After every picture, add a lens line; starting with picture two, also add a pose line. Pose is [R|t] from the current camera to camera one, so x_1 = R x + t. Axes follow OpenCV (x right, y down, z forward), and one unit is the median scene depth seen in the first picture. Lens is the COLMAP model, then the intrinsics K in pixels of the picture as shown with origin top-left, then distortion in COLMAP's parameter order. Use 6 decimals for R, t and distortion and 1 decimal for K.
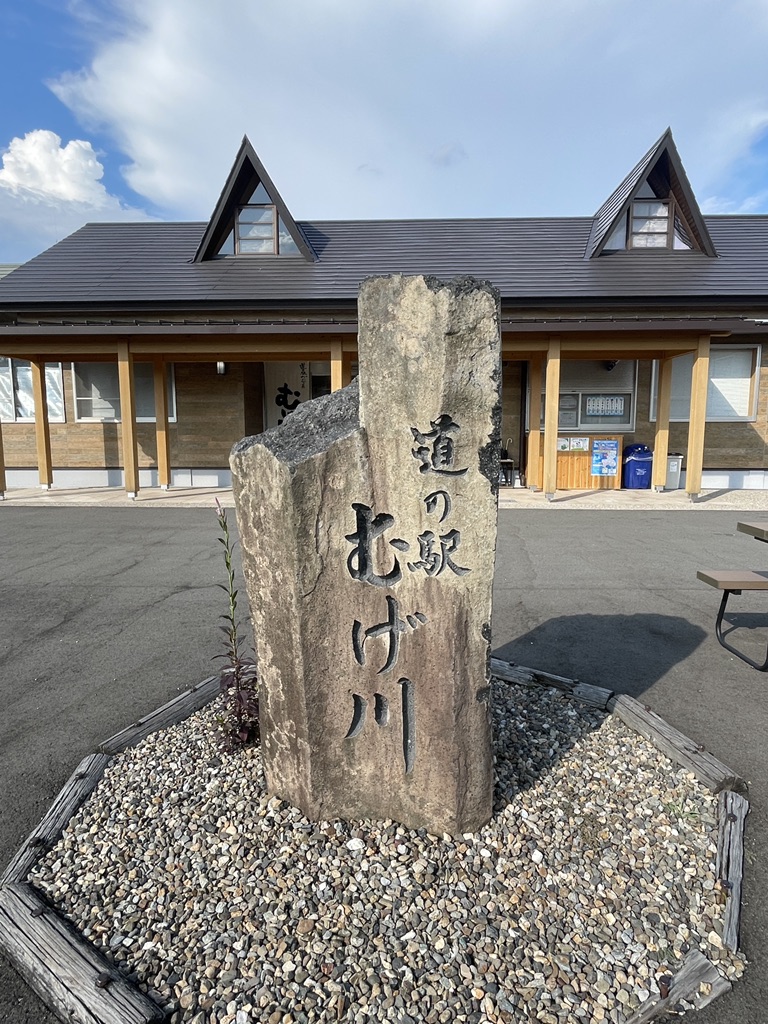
lens RADIAL K [[640.5, 0, 384.0], [0, 640.5, 512.0], [0, 0, 1]] dist [-0.002080, -0.000884]
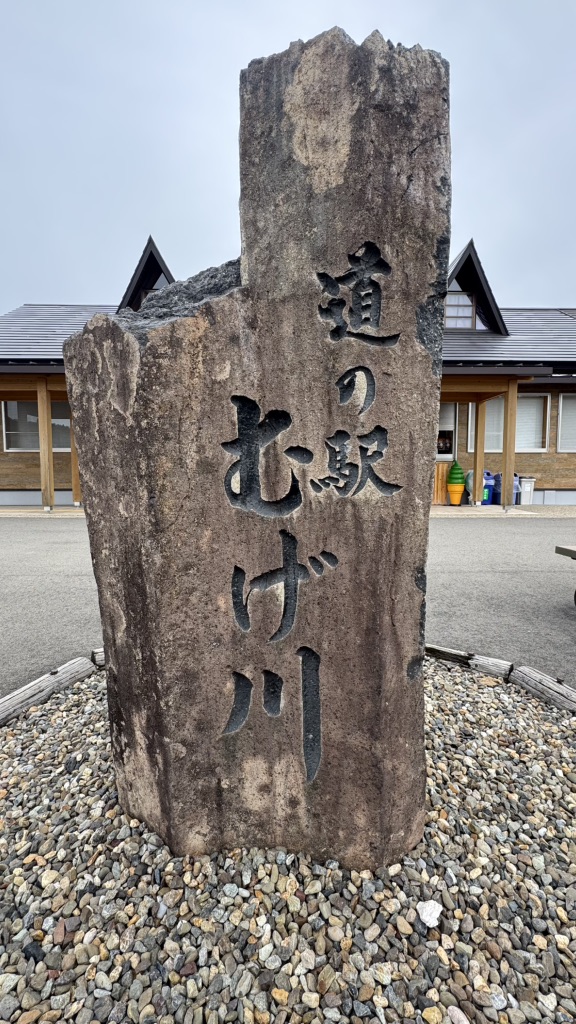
lens RADIAL K [[477.9, 0, 288.0], [0, 477.9, 512.0], [0, 0, 1]] dist [-0.002292, 0.000451]
pose [[0.998061, -0.003803, 0.062127, -0.019916], [0.006840, 0.998788, -0.048743, 0.133653], [-0.061866, 0.049074, 0.996877, 0.459461]]
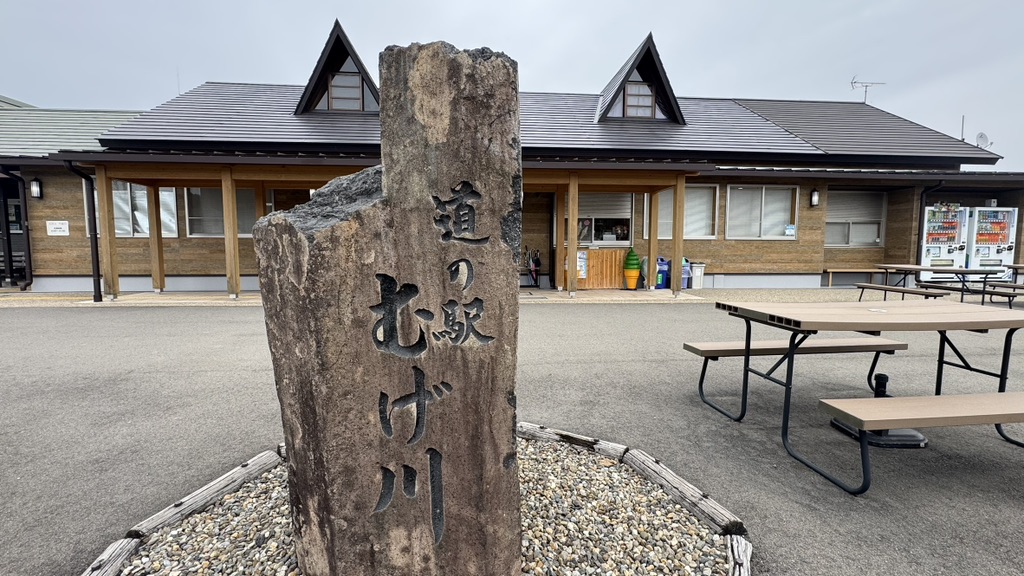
lens RADIAL K [[477.9, 0, 513.0], [0, 477.9, 290.5], [0, 0, 1]] dist [-0.002292, 0.000451]
pose [[0.991748, -0.008507, 0.127923, 0.063442], [0.014177, 0.998954, -0.043478, 0.045949], [-0.127419, 0.044933, 0.990831, 0.227011]]
